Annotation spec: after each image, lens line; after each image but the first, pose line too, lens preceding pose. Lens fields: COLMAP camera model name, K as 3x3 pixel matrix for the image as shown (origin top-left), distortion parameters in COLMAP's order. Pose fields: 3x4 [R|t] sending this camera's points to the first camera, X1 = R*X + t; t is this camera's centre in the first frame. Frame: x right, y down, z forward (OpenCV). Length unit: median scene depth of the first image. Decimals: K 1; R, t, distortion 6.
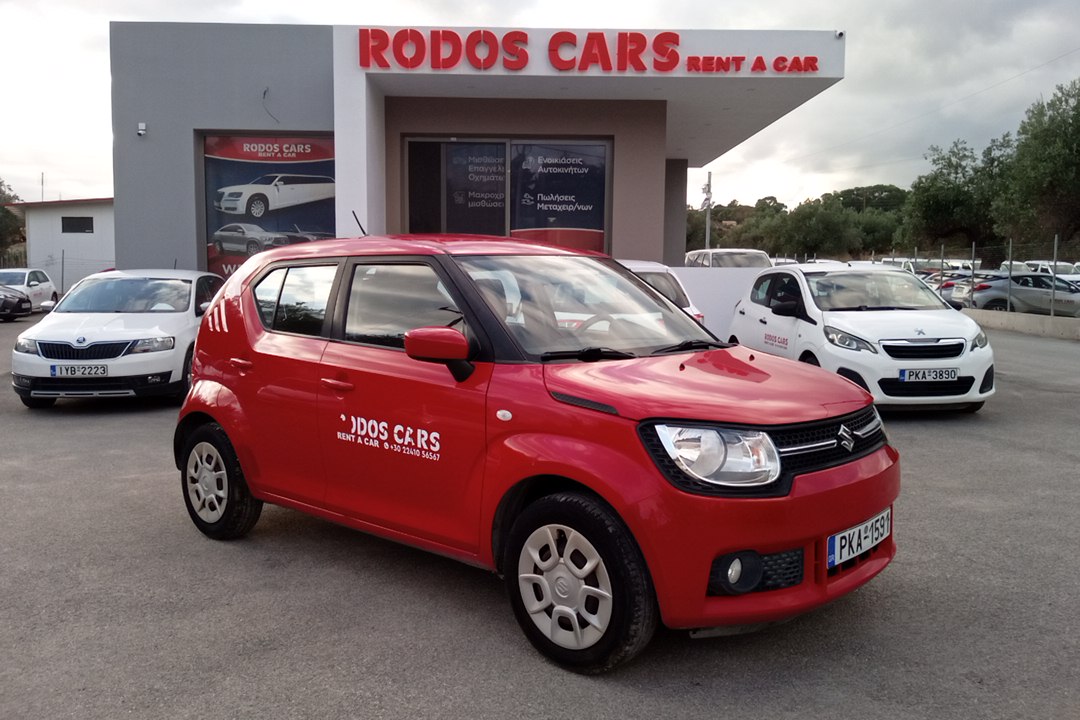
lens RADIAL K [[905.6, 0, 540.0], [0, 905.6, 360.0], [0, 0, 1]] dist [0.098019, -0.193251]
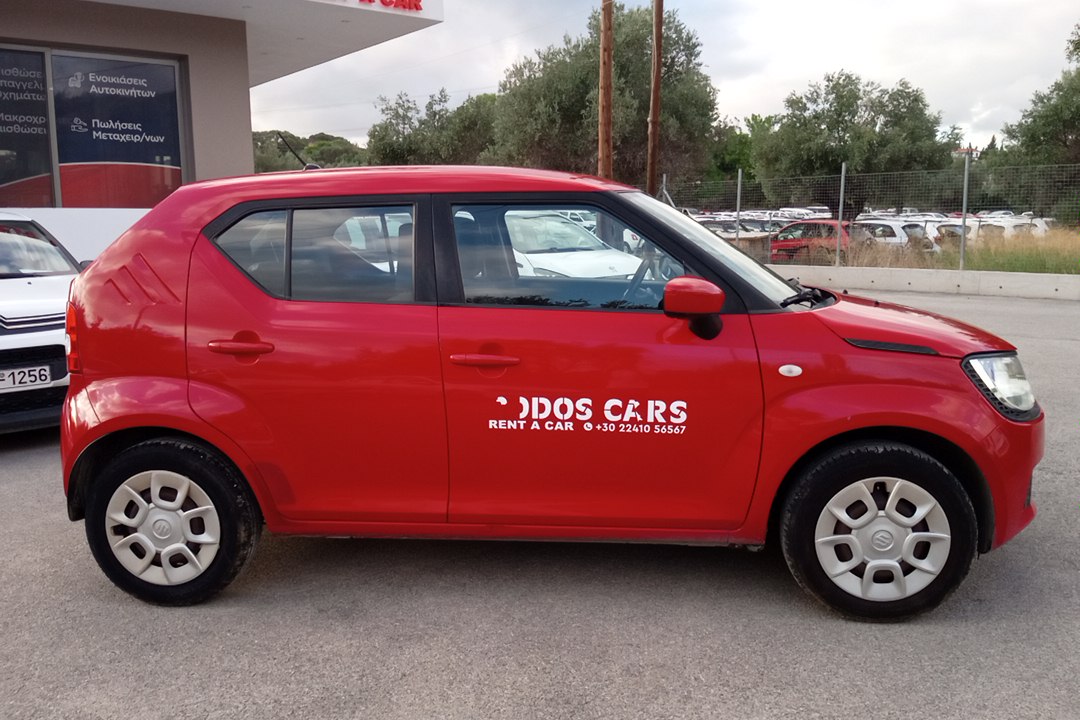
lens RADIAL K [[905.6, 0, 540.0], [0, 905.6, 360.0], [0, 0, 1]] dist [0.098019, -0.193251]
pose [[0.798022, -0.099726, 0.594319, -0.670499], [0.064878, 0.994698, 0.079794, -0.032658], [-0.599126, -0.025119, 0.800261, 0.368473]]
